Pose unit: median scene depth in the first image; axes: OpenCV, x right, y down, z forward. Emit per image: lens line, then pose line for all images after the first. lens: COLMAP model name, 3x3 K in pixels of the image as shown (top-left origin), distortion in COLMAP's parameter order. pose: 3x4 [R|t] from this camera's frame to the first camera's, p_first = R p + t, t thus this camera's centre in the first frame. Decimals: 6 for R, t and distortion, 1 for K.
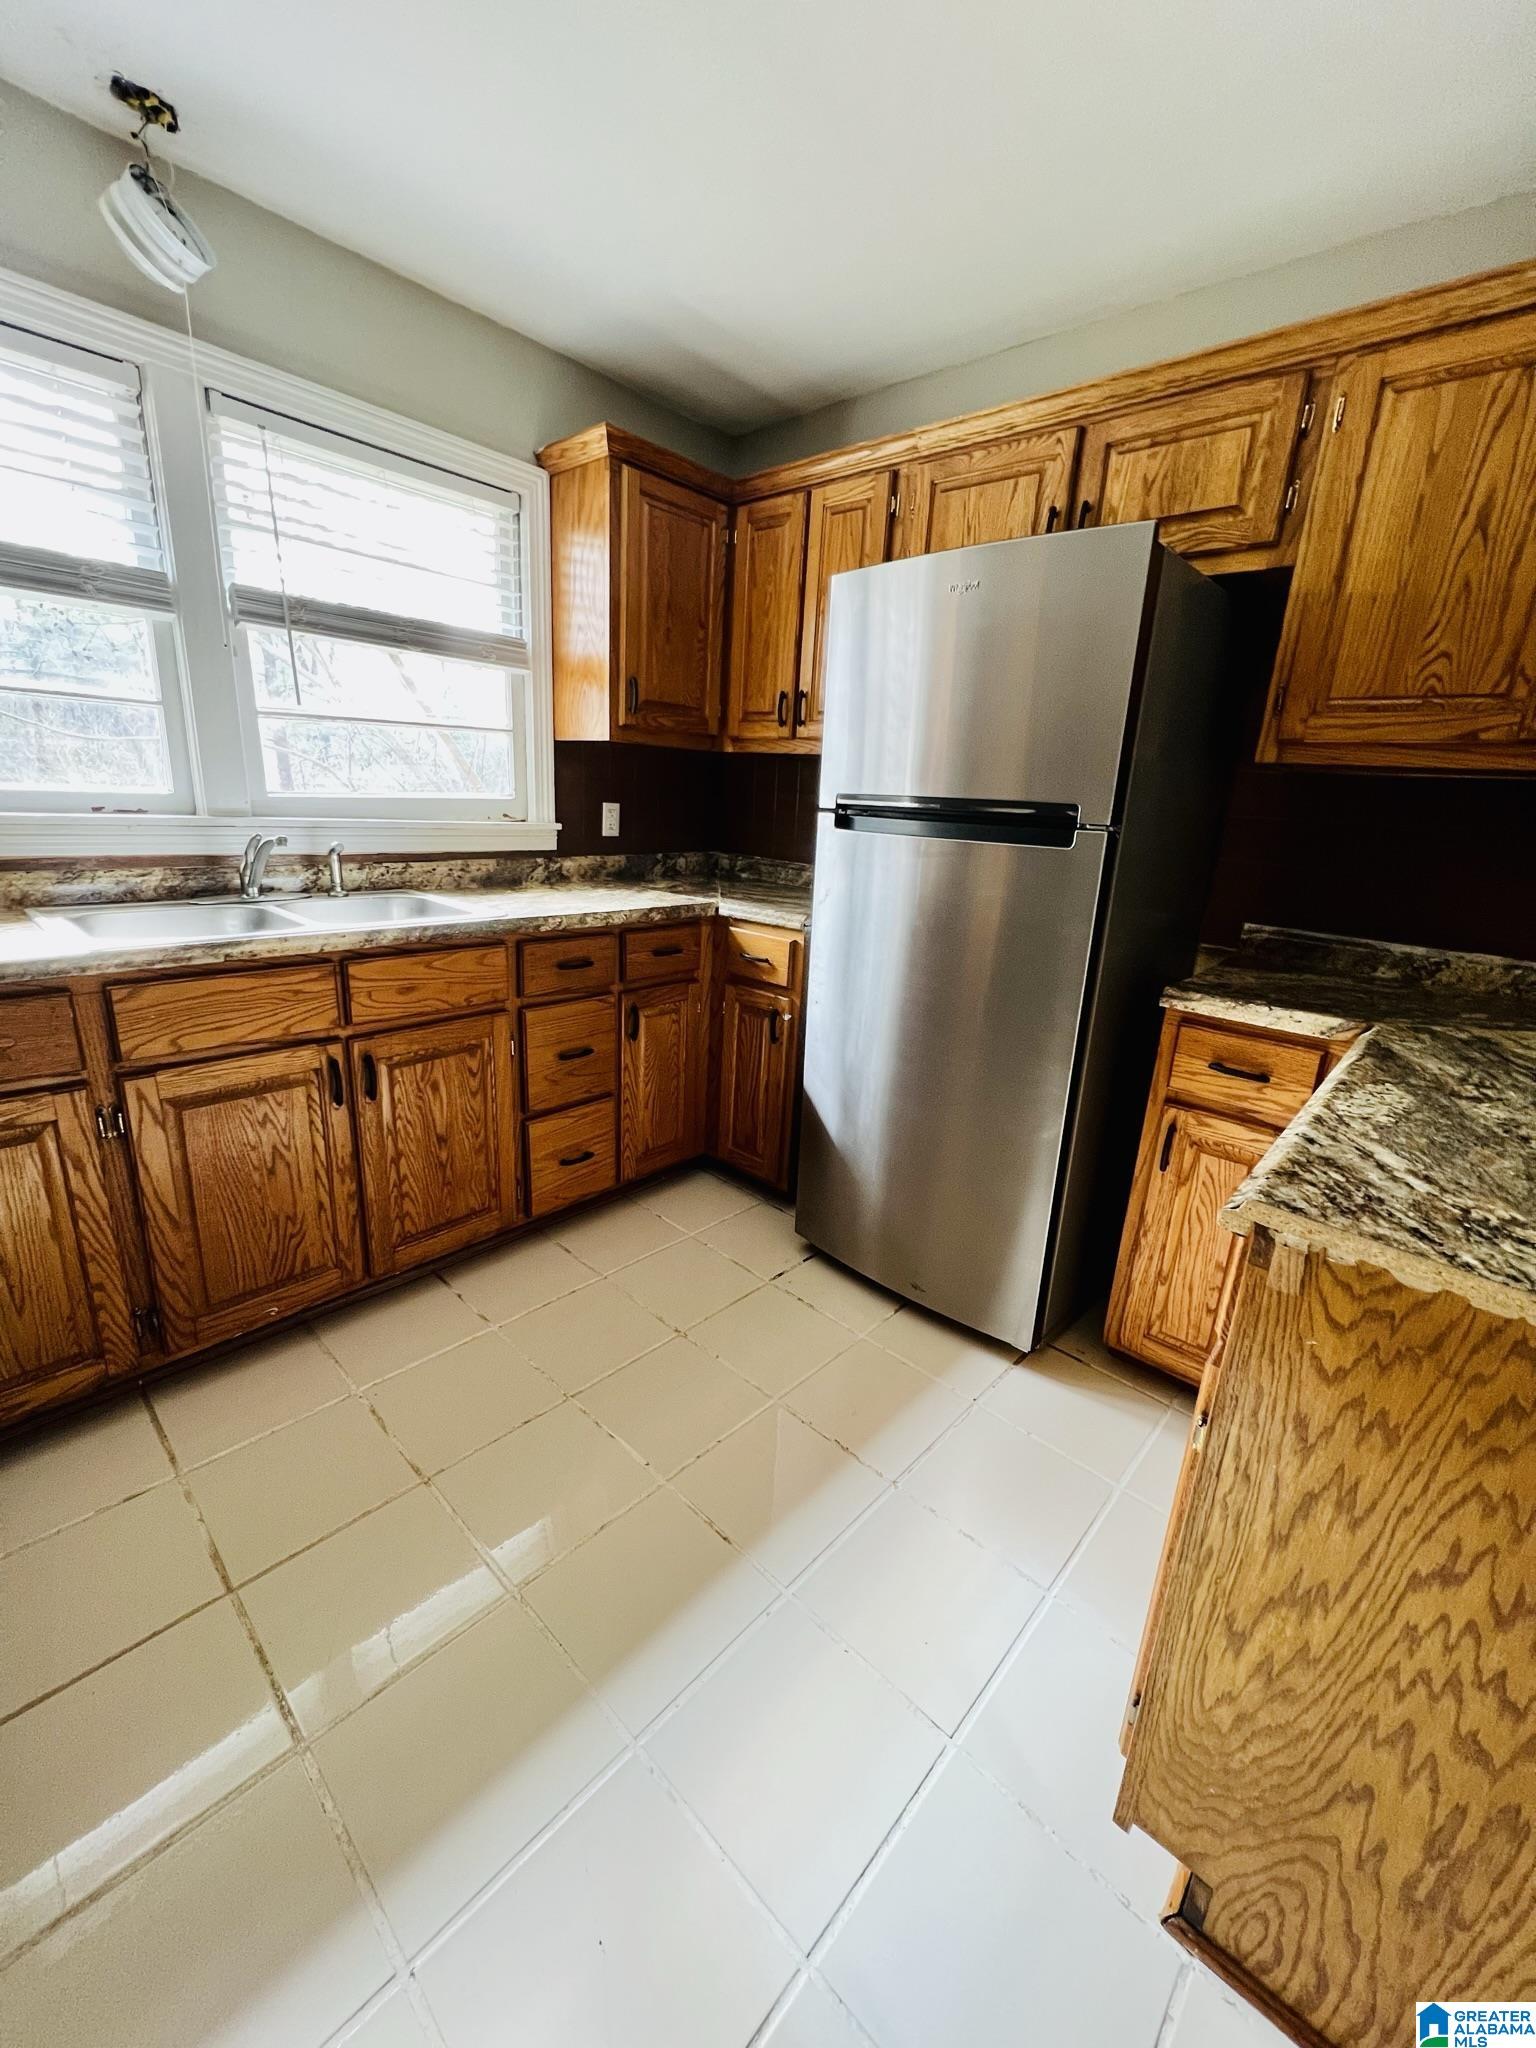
lens RADIAL K [[823.2, 0, 768.6], [0, 823.2, 1023.9], [0, 0, 1]] dist [-0.001653, -0.000214]
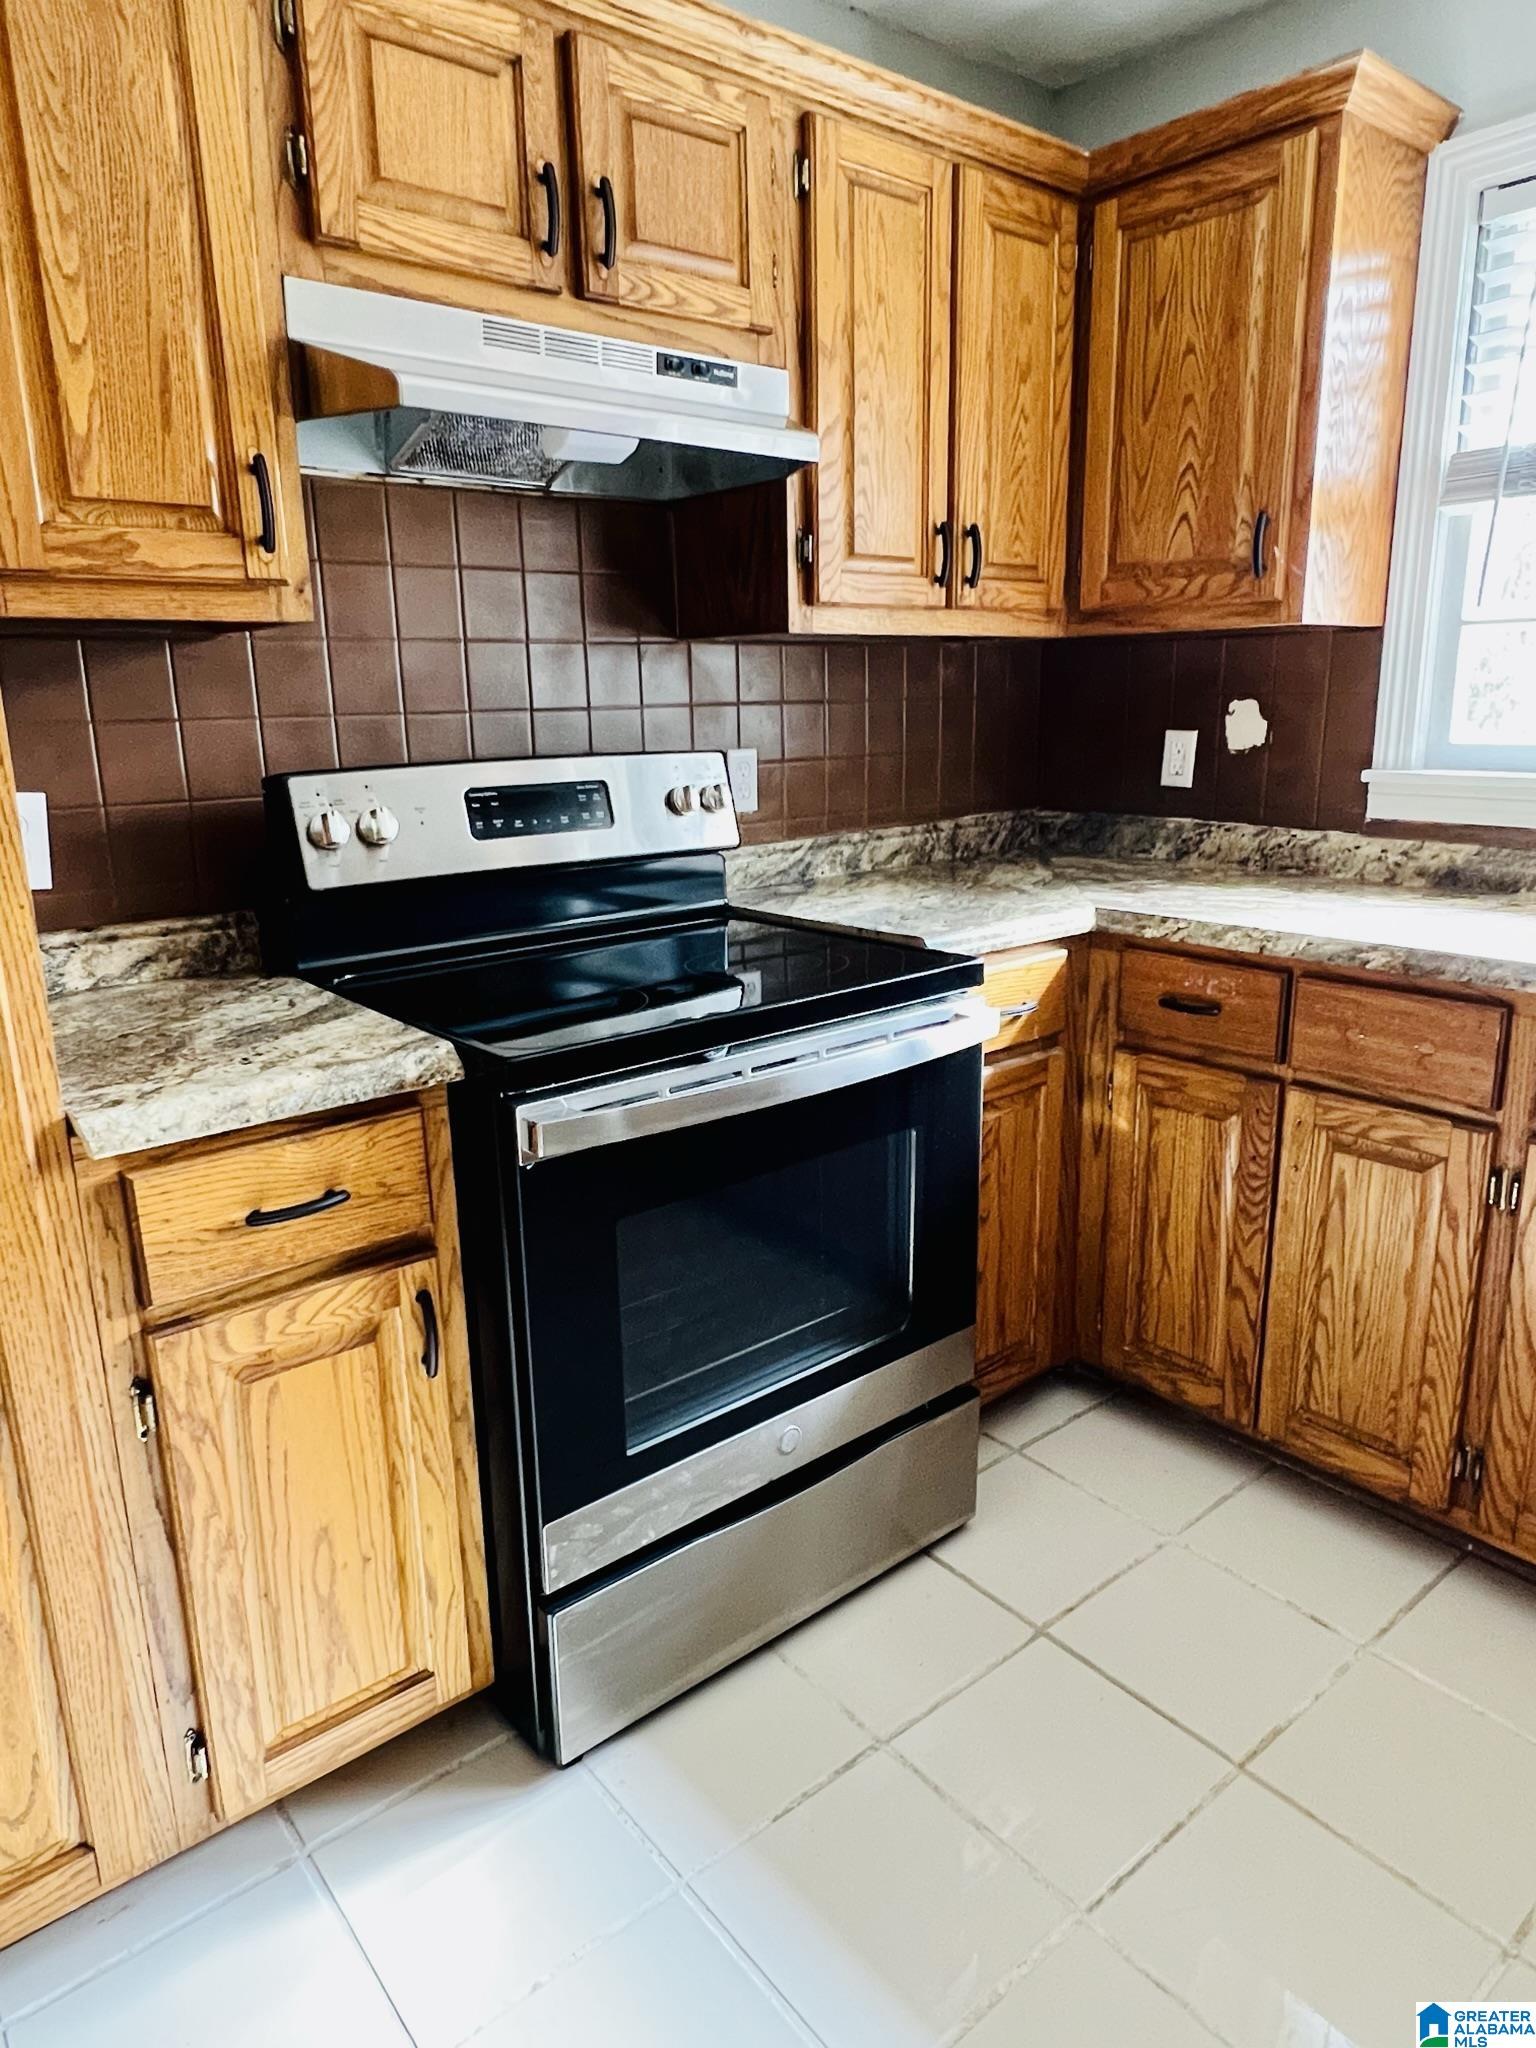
lens RADIAL K [[1276.1, 0, 768.0], [0, 1276.1, 1022.0], [0, 0, 1]] dist [0.000355, 0.000248]
pose [[-0.136722, 0.183216, -0.973519, 0.411558], [-0.268650, 0.939060, 0.214461, -0.096463], [0.953485, 0.290858, -0.079169, 0.434660]]
